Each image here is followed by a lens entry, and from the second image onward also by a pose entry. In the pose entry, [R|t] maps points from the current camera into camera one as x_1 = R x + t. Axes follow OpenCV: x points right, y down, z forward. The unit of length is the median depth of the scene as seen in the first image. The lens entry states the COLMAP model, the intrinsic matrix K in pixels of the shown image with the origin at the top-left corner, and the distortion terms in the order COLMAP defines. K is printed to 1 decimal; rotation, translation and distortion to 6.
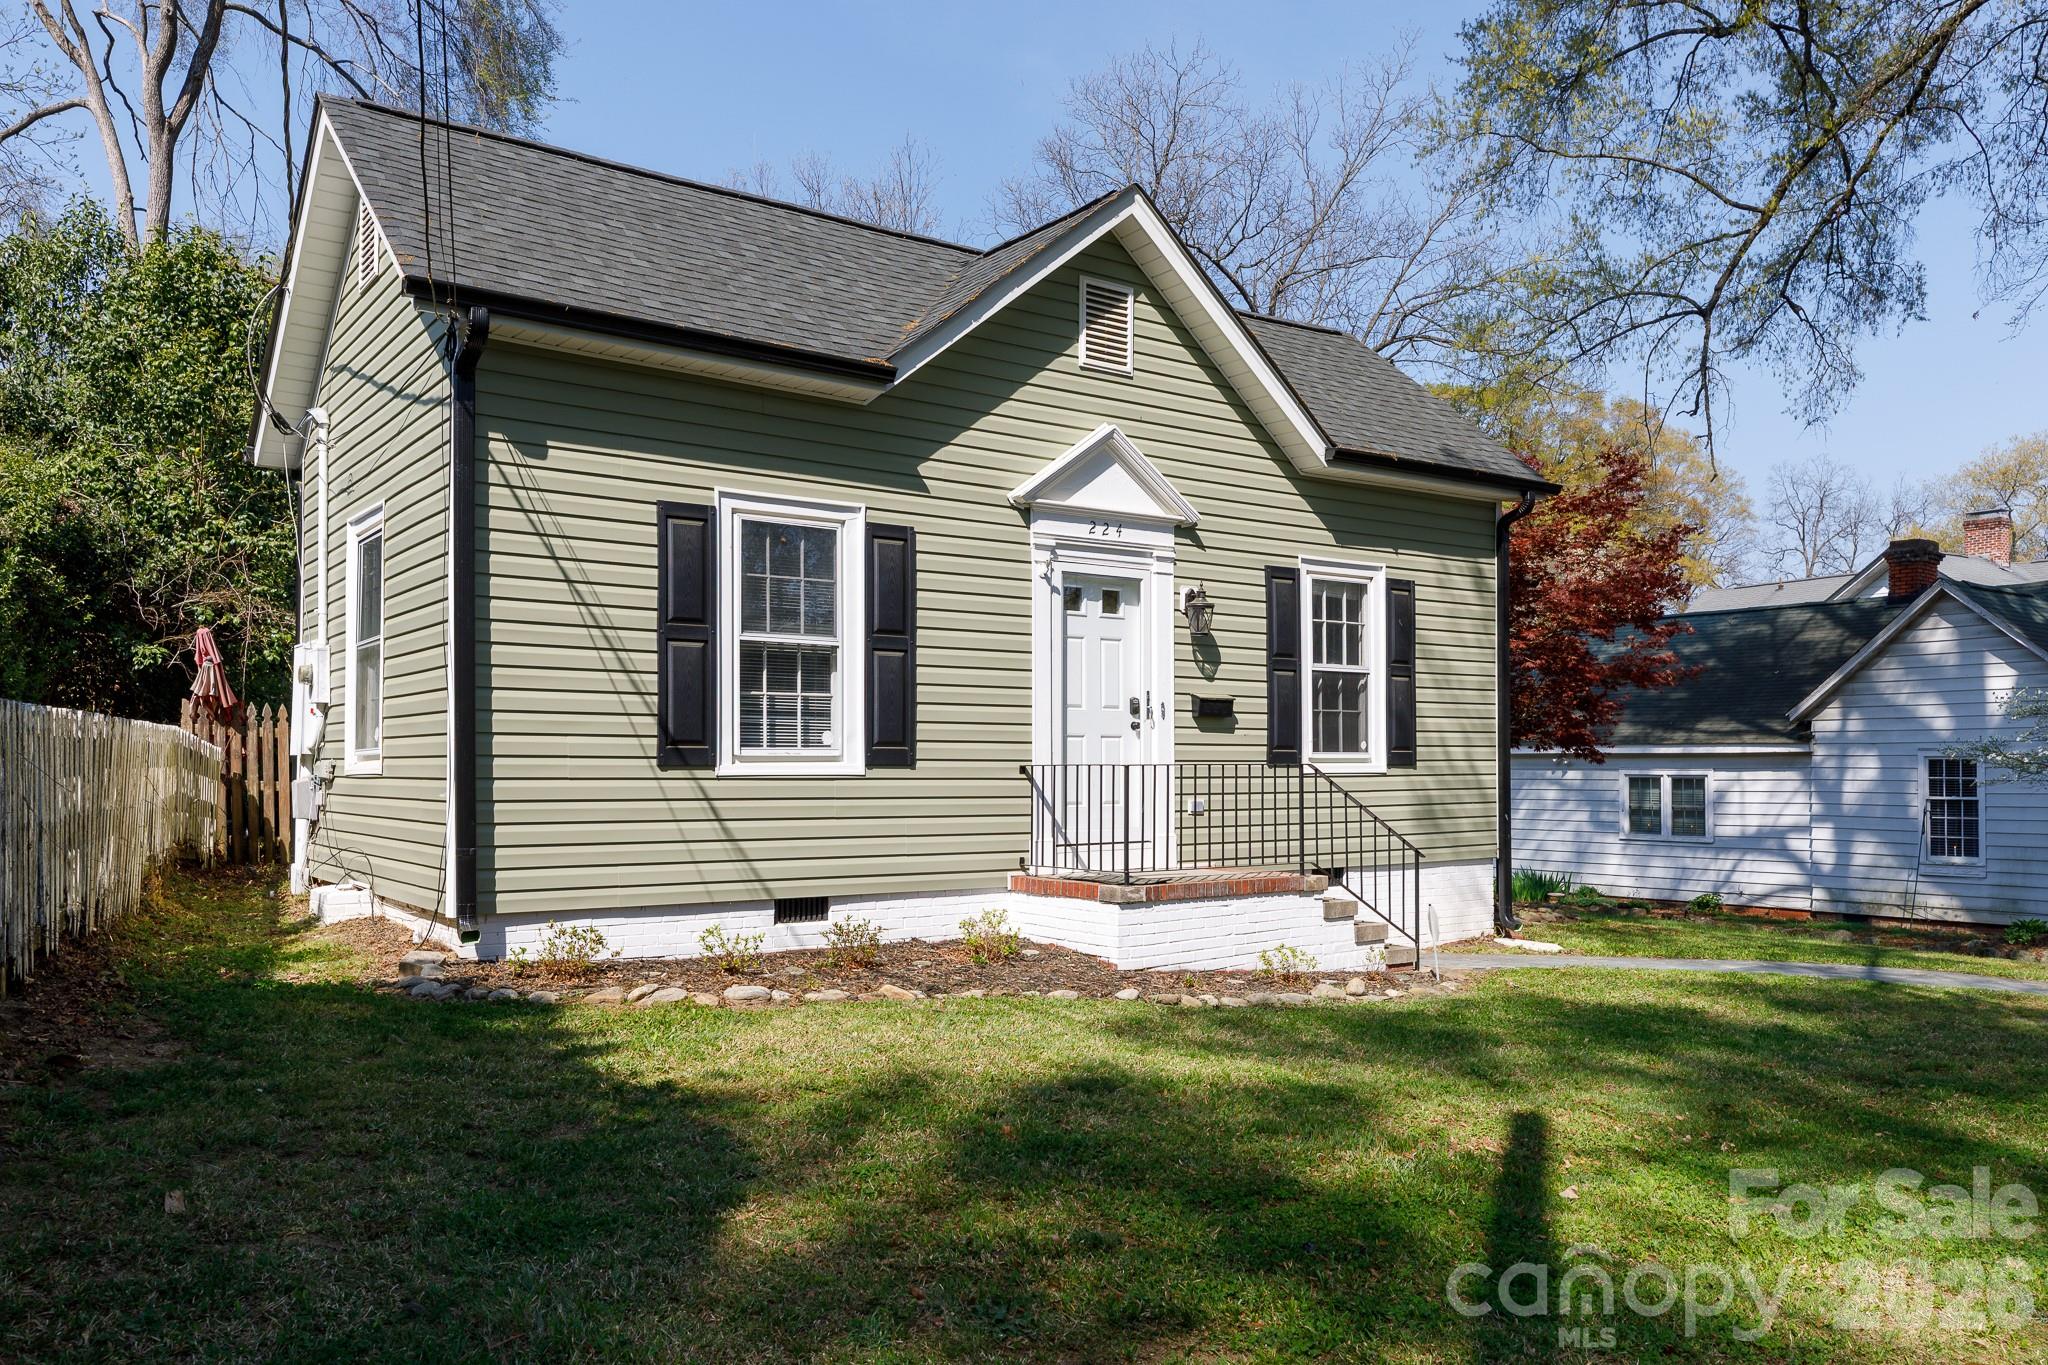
lens RADIAL K [[1519.7, 0, 1017.4], [0, 1519.7, 724.6], [0, 0, 1]] dist [-0.003621, 0.005699]
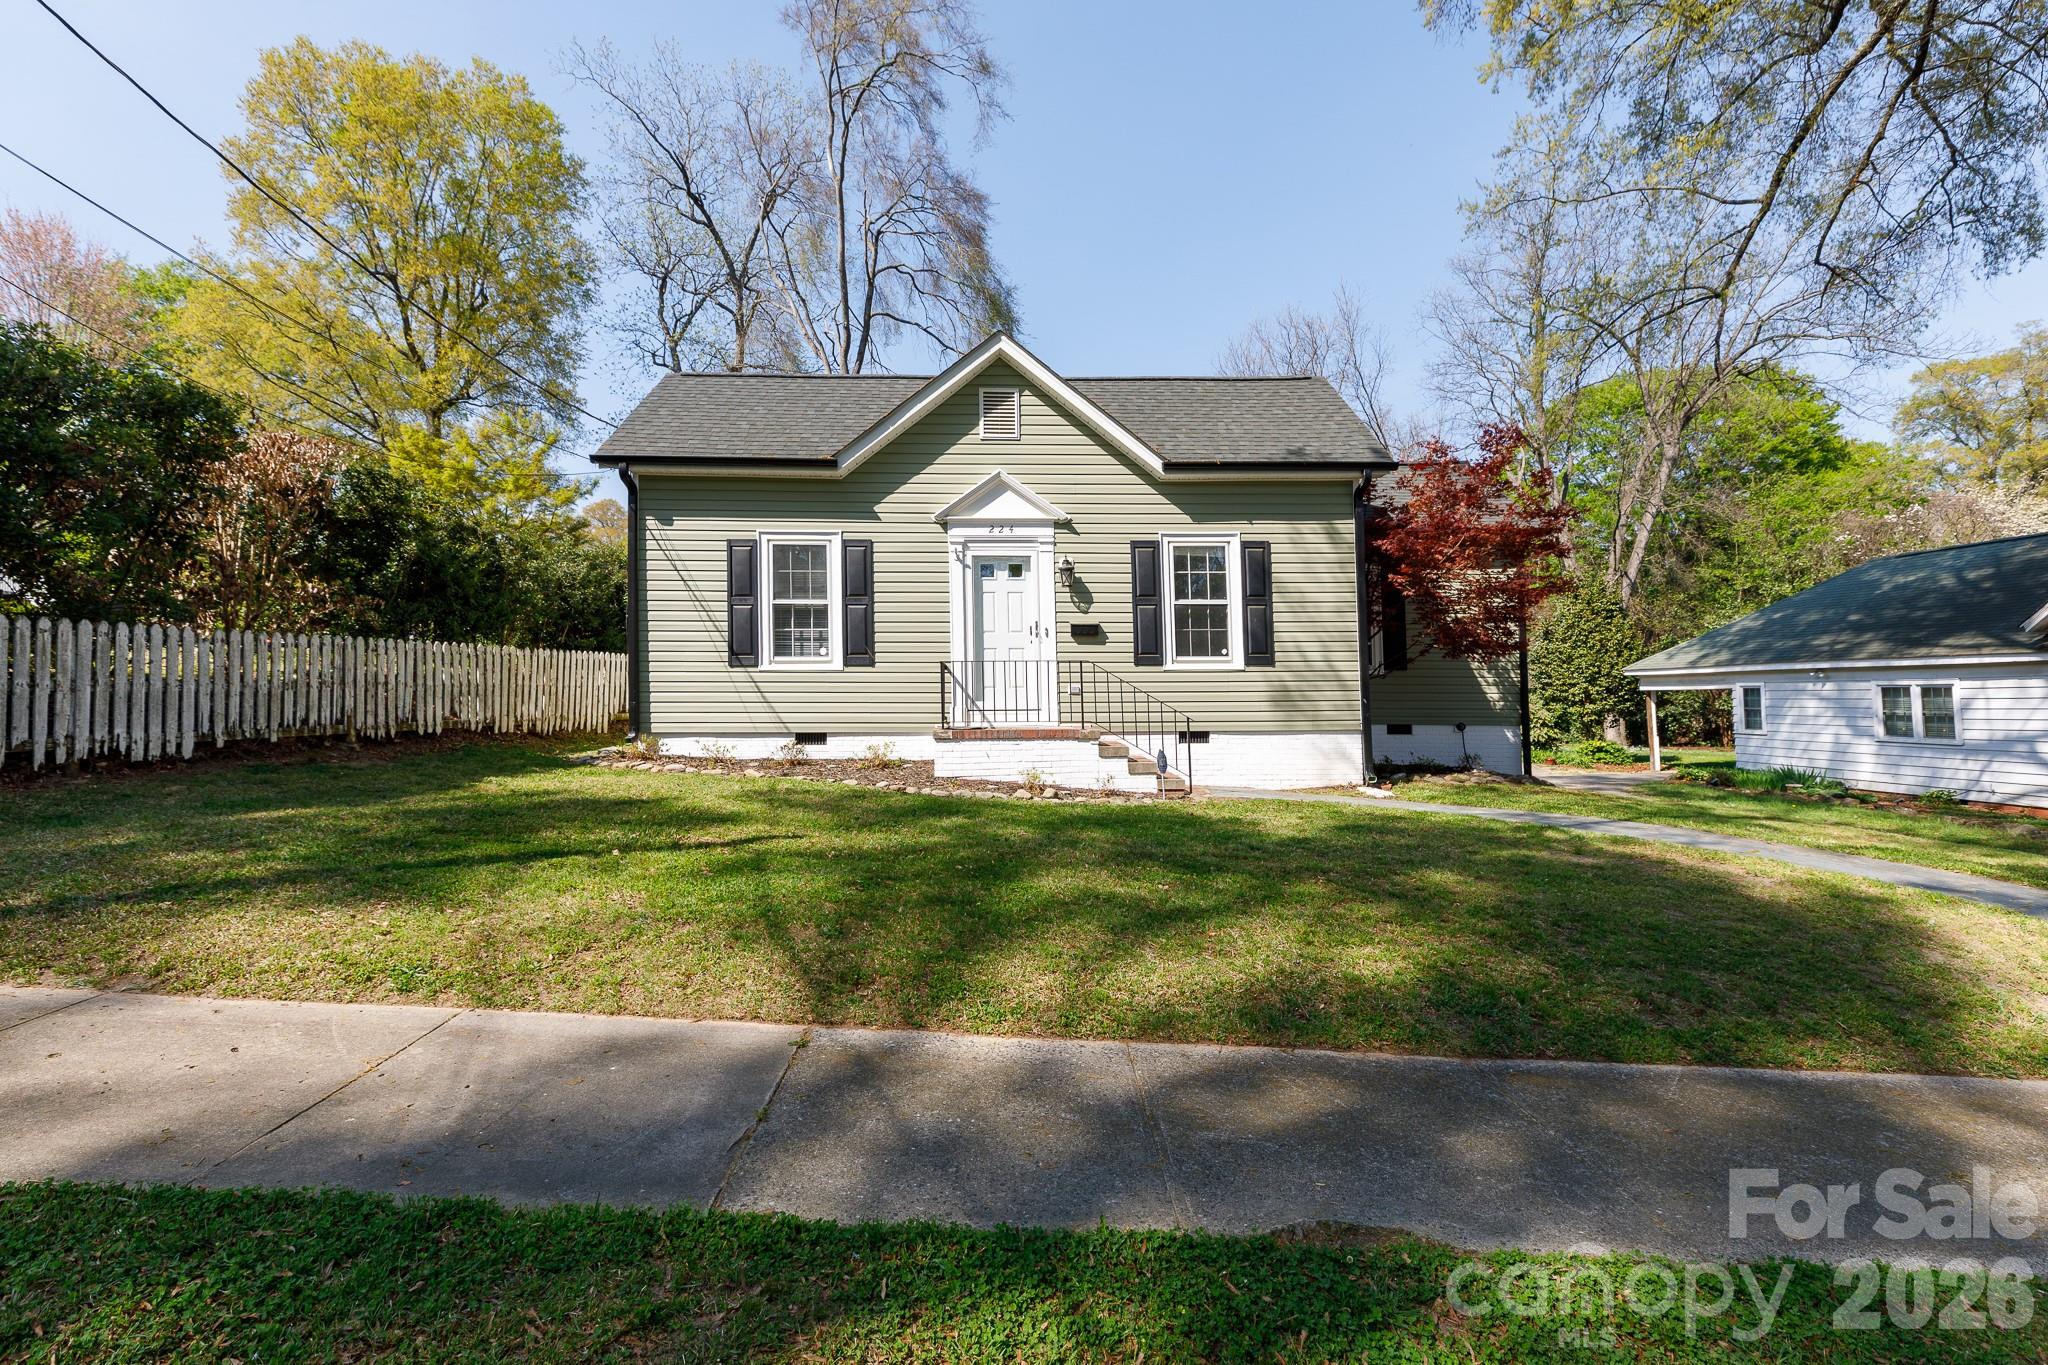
lens RADIAL K [[926.7, 0, 995.5], [0, 926.7, 652.4], [0, 0, 1]] dist [0.005409, 0.000184]
pose [[0.836098, -0.029538, -0.547784, 0.625018], [0.017691, 0.999482, -0.026893, 0.040439], [0.548294, 0.012794, 0.836187, 0.109659]]
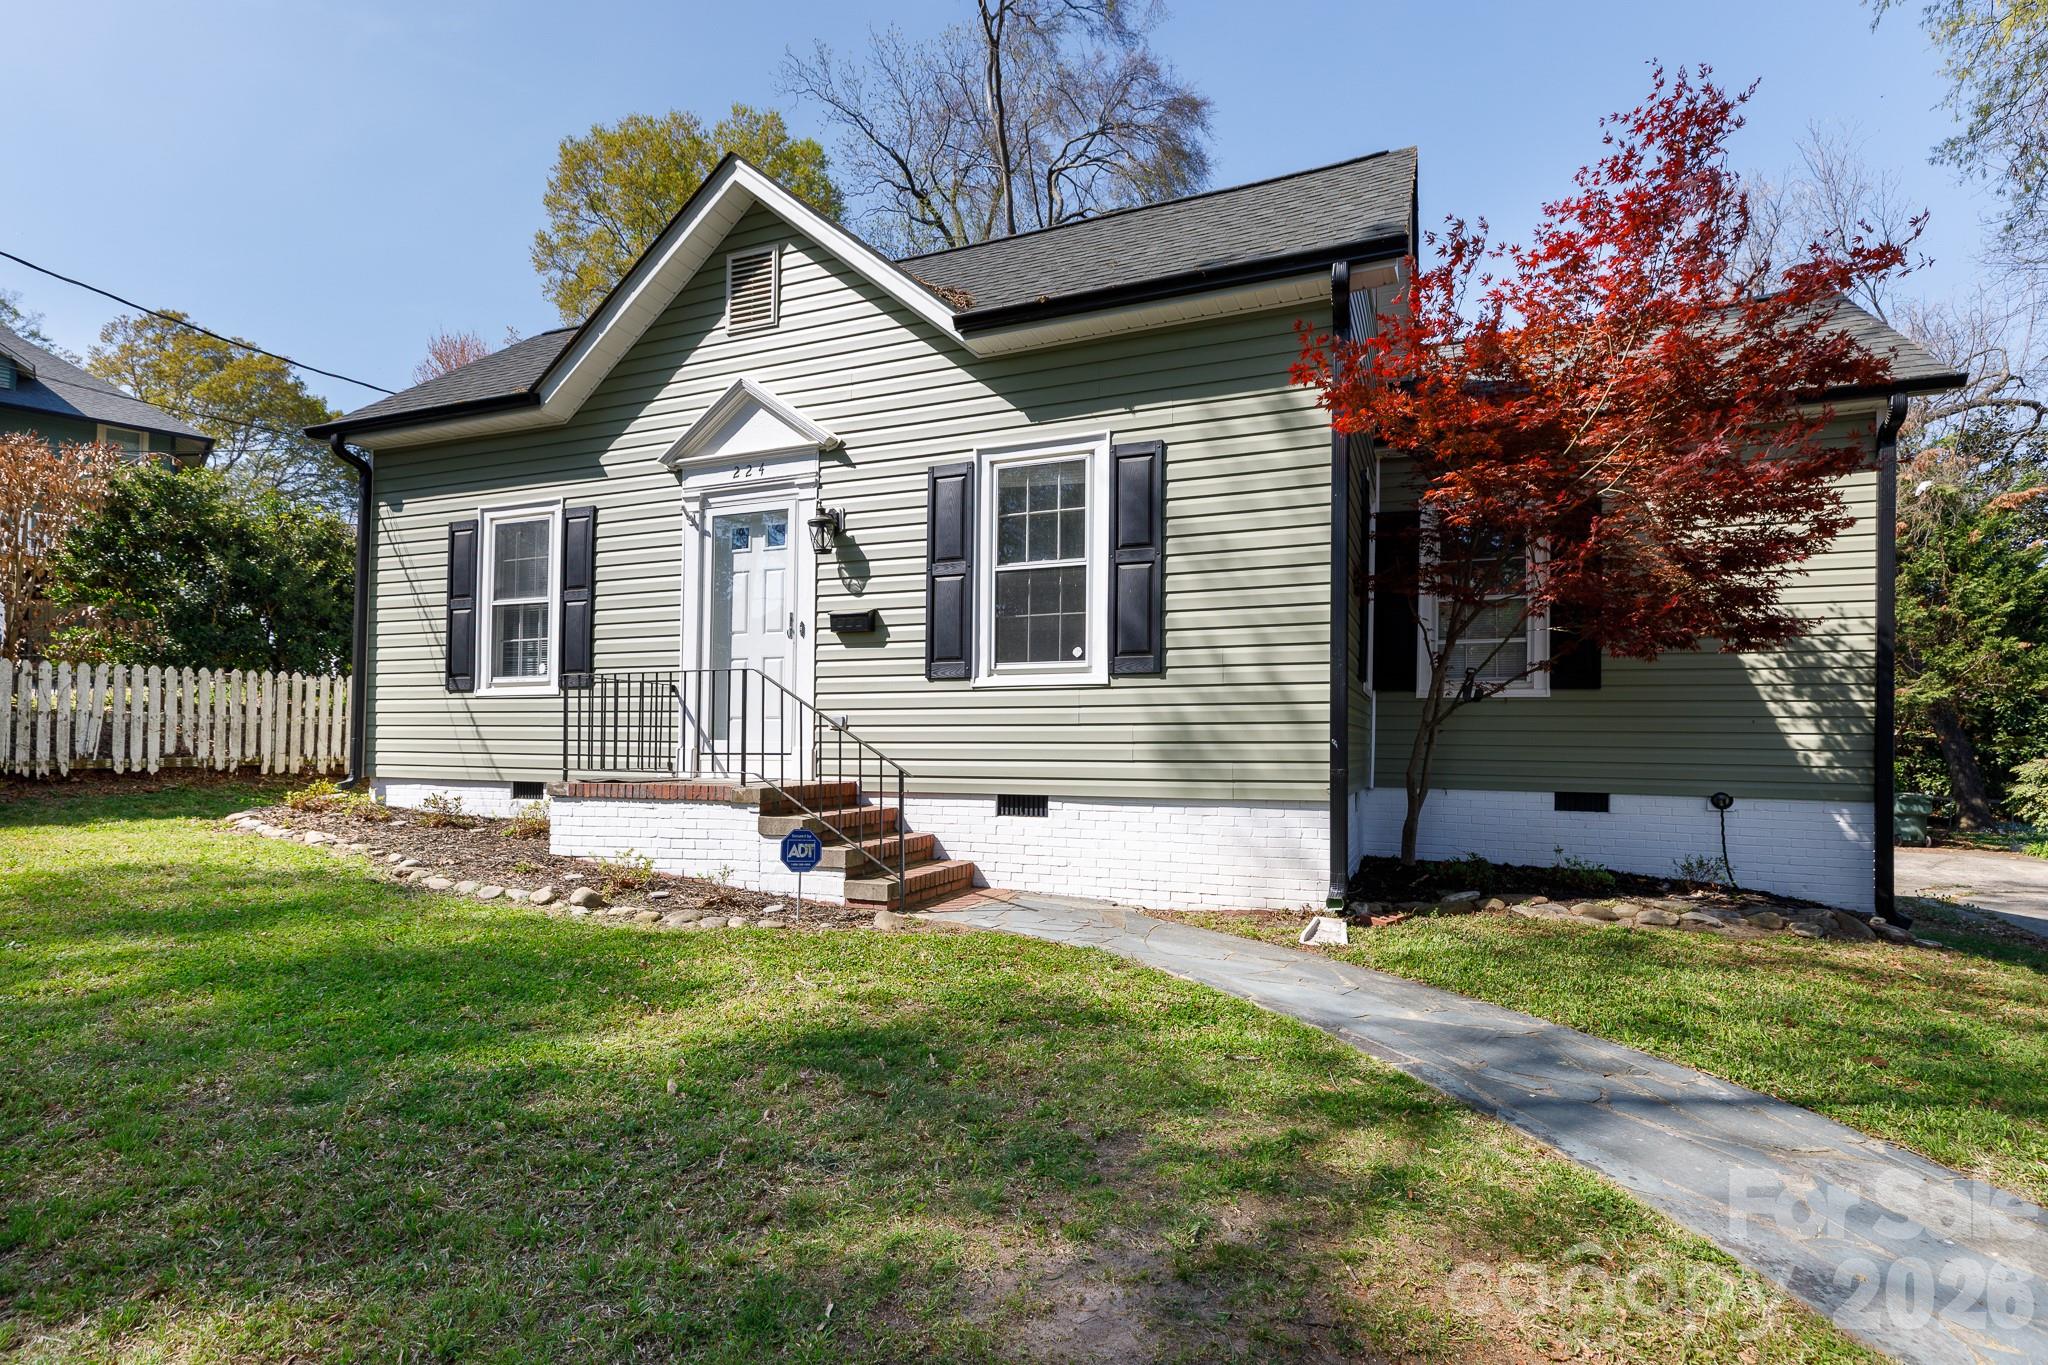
lens RADIAL K [[999.7, 0, 1049.9], [0, 999.7, 731.2], [0, 0, 1]] dist [-0.026078, 0.000475]
pose [[0.540506, -0.012720, -0.841244, 0.778548], [0.016099, 0.999859, -0.004774, 0.067630], [0.841186, -0.010962, 0.540635, 0.784820]]
